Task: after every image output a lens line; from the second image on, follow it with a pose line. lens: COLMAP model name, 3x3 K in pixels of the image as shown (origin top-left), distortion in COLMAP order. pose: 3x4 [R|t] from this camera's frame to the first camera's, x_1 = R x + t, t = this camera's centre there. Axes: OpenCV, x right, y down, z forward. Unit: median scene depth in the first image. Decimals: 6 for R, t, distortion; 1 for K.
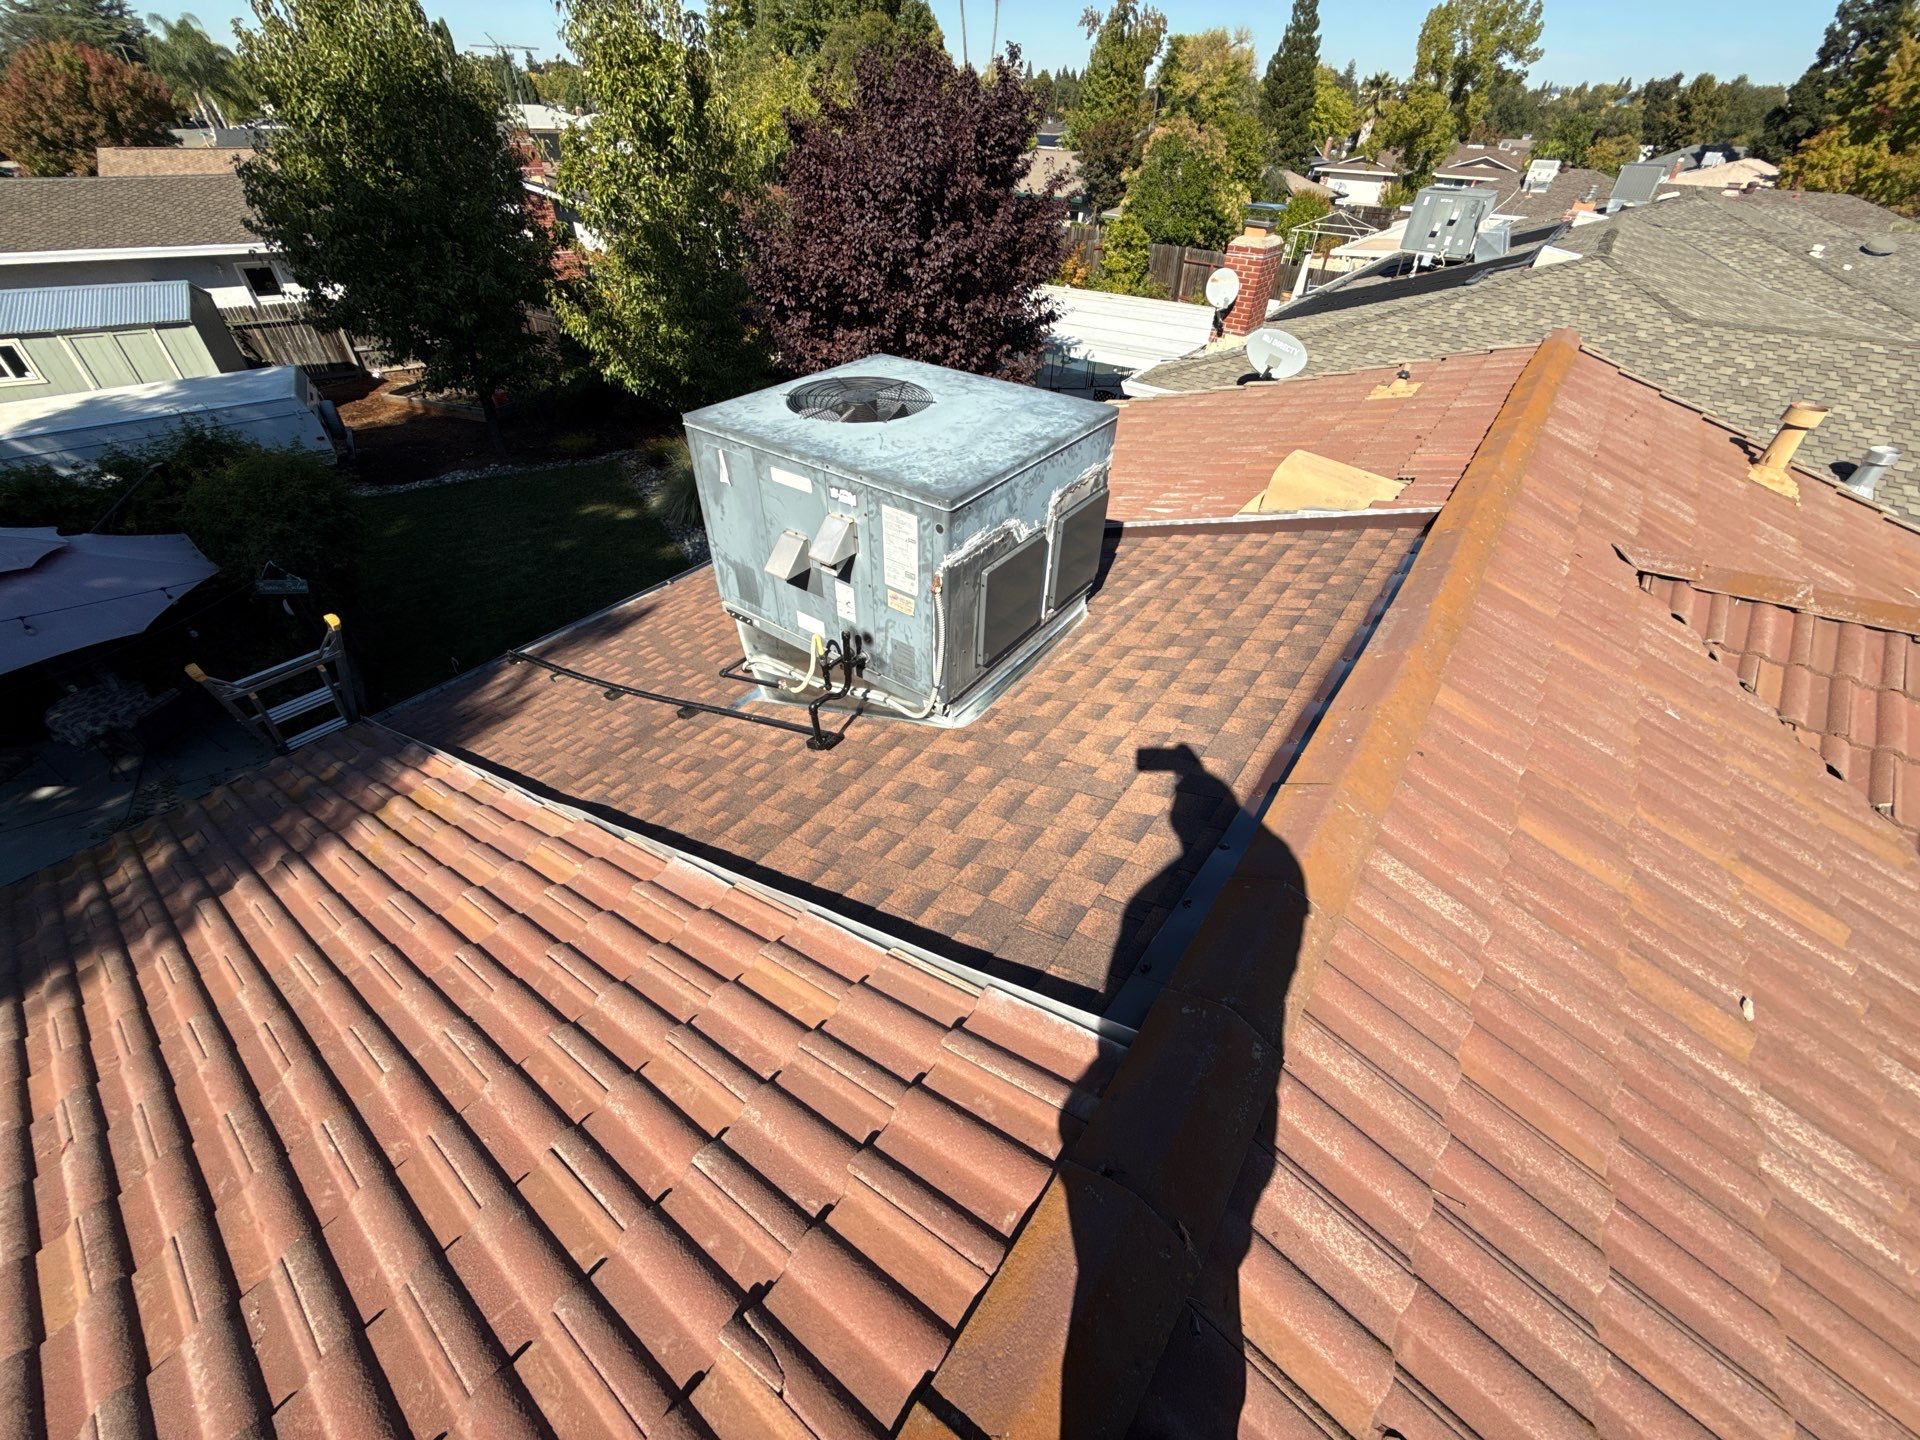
lens RADIAL K [[763.2, 0, 959.8], [0, 763.2, 716.8], [0, 0, 1]] dist [0.000150, -0.000121]
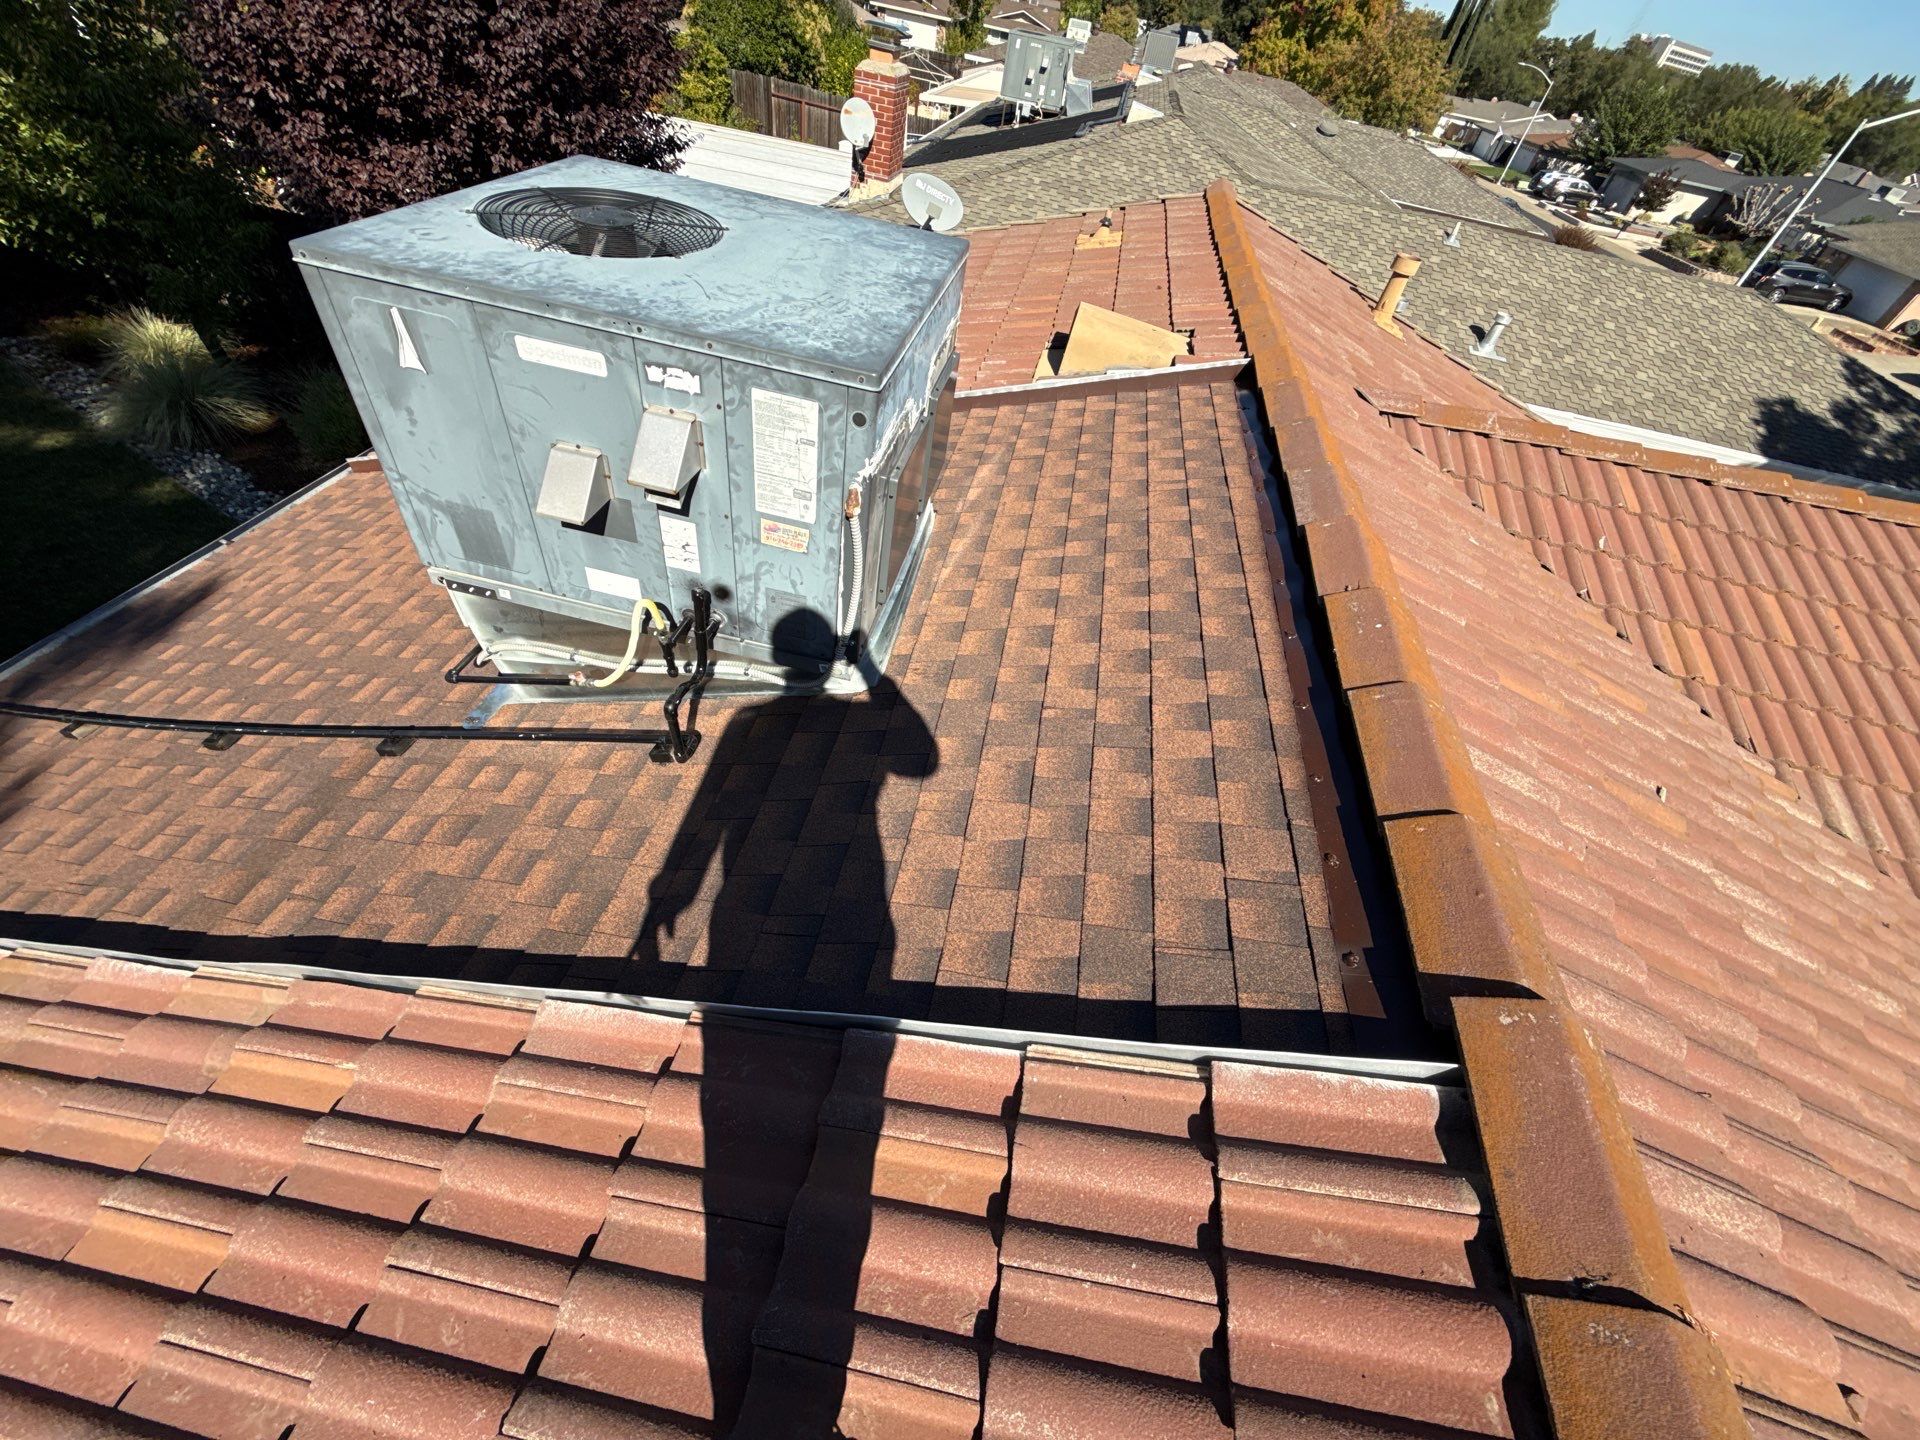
lens RADIAL K [[763.2, 0, 959.8], [0, 763.2, 716.8], [0, 0, 1]] dist [0.000150, -0.000121]
pose [[0.893022, -0.229263, 0.387234, -0.080326], [0.172025, 0.969058, 0.177016, -0.028648], [-0.415835, -0.091465, 0.904829, 0.098165]]
